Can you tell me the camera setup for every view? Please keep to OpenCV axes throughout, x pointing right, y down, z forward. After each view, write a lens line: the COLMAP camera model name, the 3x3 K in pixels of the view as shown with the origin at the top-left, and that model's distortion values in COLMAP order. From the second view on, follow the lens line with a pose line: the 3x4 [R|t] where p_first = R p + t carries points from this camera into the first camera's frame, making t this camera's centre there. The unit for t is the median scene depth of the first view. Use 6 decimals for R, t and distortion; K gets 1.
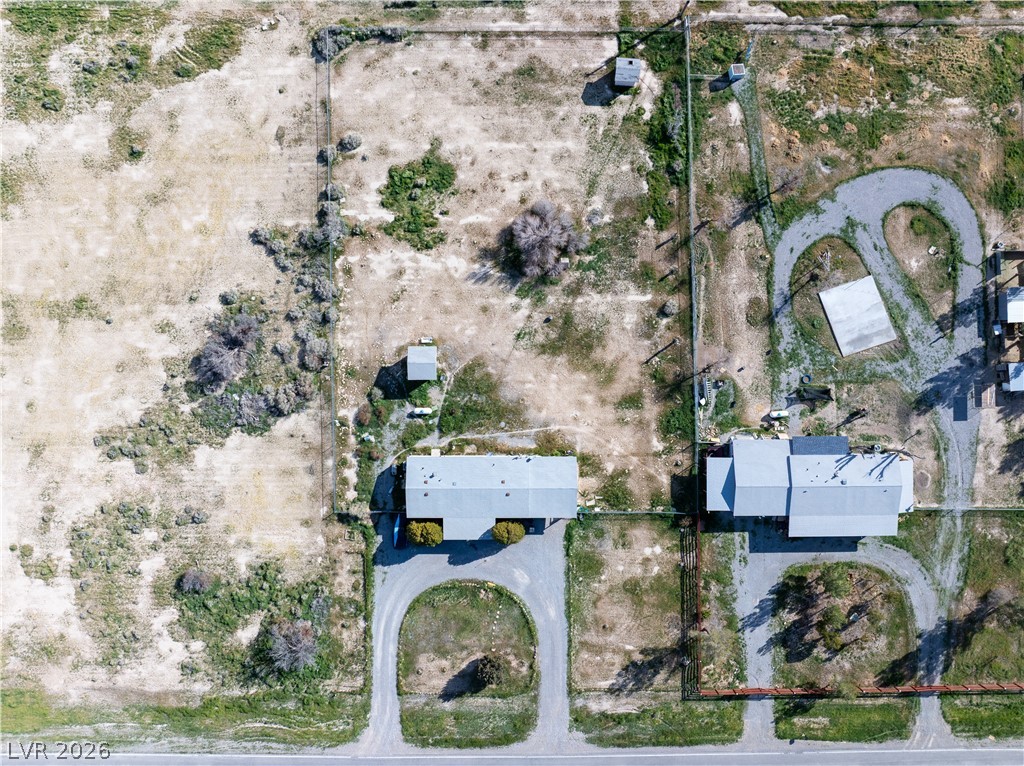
lens RADIAL K [[724.4, 0, 512.0], [0, 724.4, 383.0], [0, 0, 1]] dist [-0.048181, 0.024713]
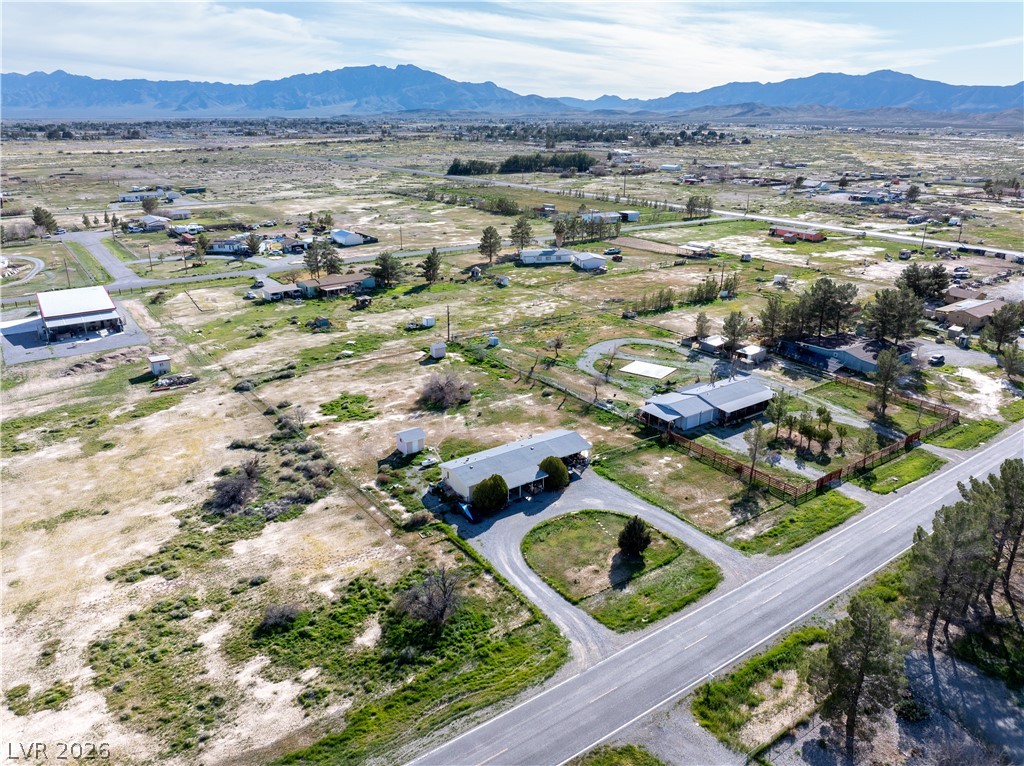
lens RADIAL K [[724.4, 0, 512.0], [0, 724.4, 383.0], [0, 0, 1]] dist [-0.048181, 0.024713]
pose [[0.818186, -0.204768, 0.537254, -0.596543], [0.574933, 0.299276, -0.761502, 0.931513], [-0.004856, 0.931936, 0.362591, 0.472608]]
